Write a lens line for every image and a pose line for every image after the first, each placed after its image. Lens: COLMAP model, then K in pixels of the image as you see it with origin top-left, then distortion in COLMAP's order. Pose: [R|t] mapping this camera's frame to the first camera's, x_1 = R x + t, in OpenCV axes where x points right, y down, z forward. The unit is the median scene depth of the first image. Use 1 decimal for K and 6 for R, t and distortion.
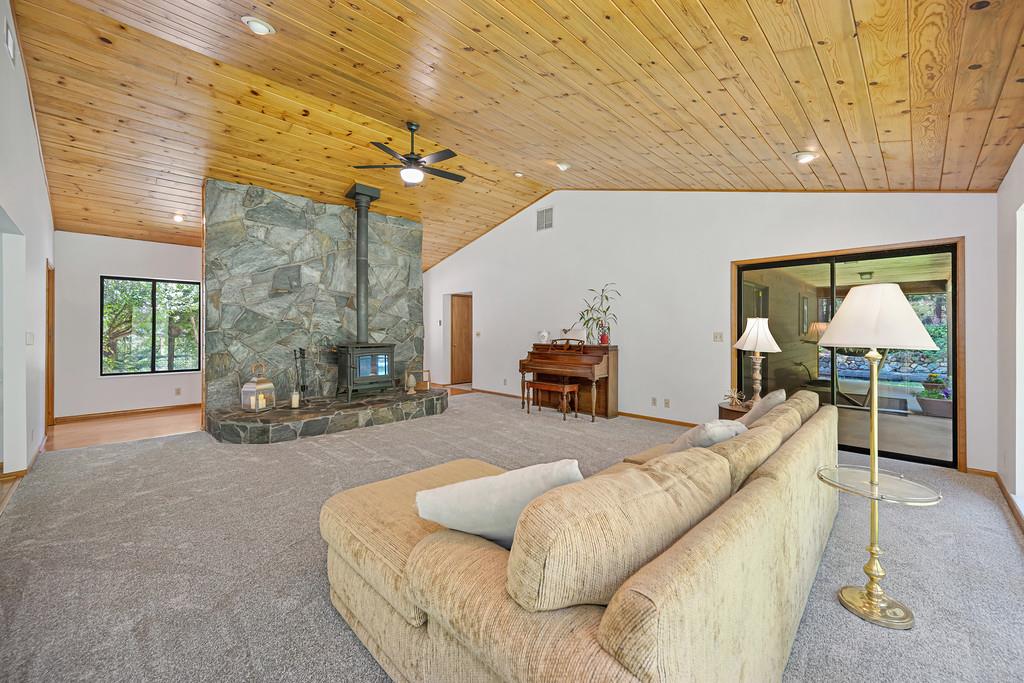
lens RADIAL K [[405.9, 0, 515.9], [0, 405.9, 330.1], [0, 0, 1]] dist [-0.002217, 0.000532]
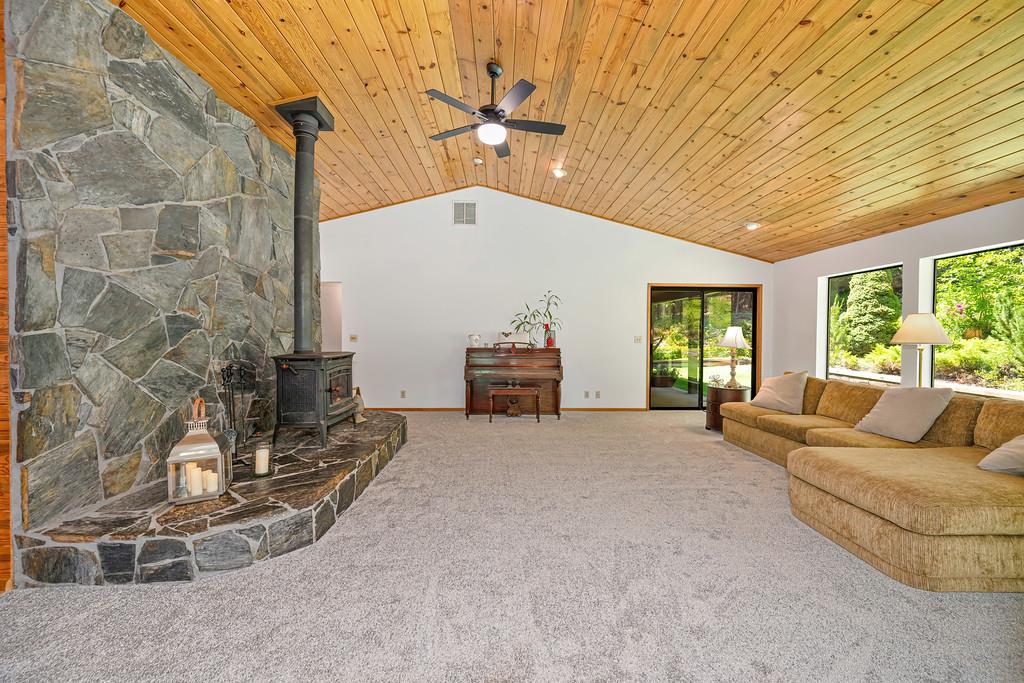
lens RADIAL K [[399.1, 0, 512.0], [0, 399.1, 341.5], [0, 0, 1]] dist [-0.001619, -0.000036]
pose [[0.693646, -0.009726, 0.720251, -0.657800], [-0.005927, 0.999798, 0.019209, 0.001343], [-0.720292, -0.017593, 0.693448, 0.366957]]
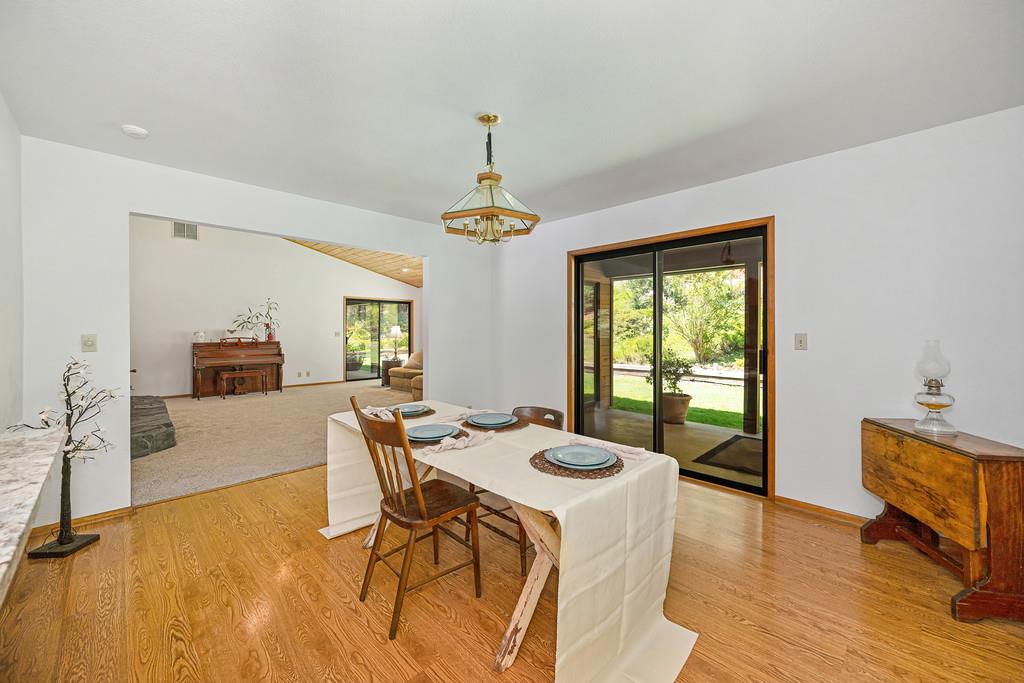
lens RADIAL K [[405.7, 0, 514.5], [0, 405.7, 331.3], [0, 0, 1]] dist [-0.000335, 0.000123]
pose [[0.009385, -0.003297, 0.999951, -1.299941], [-0.000954, 0.999994, 0.003306, -0.003120], [-0.999956, -0.000985, 0.009382, 0.133354]]
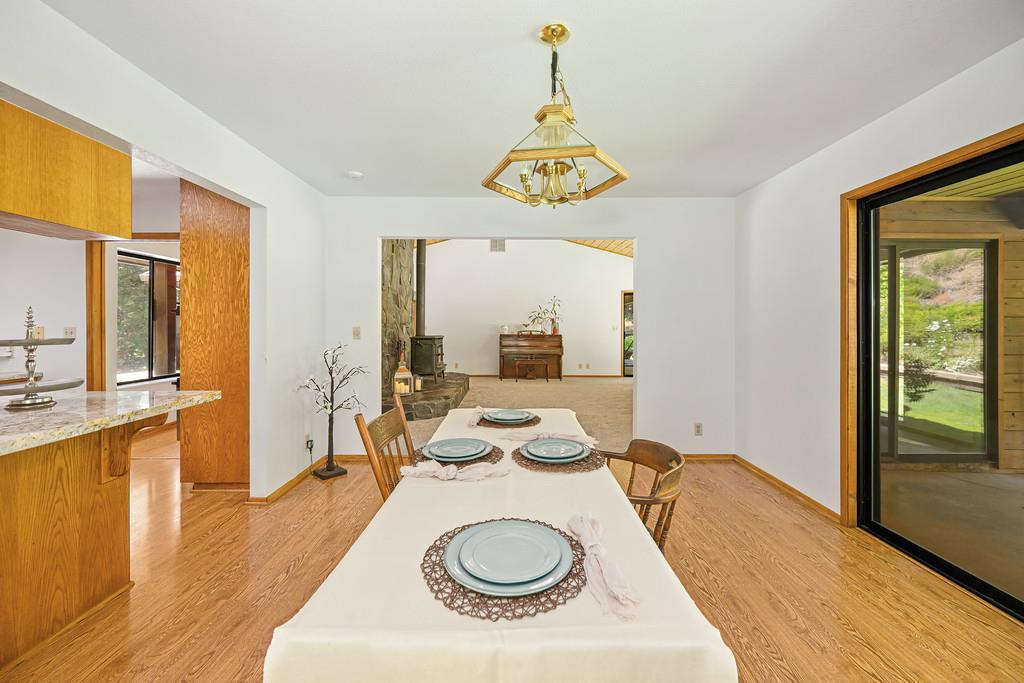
lens RADIAL K [[406.7, 0, 513.5], [0, 406.7, 325.0], [0, 0, 1]] dist [0.000508, 0.000184]
pose [[0.708566, 0.001172, 0.705643, -1.116792], [-0.003989, 0.999989, 0.002345, -0.002433], [-0.705633, -0.004476, 0.708563, -0.028792]]
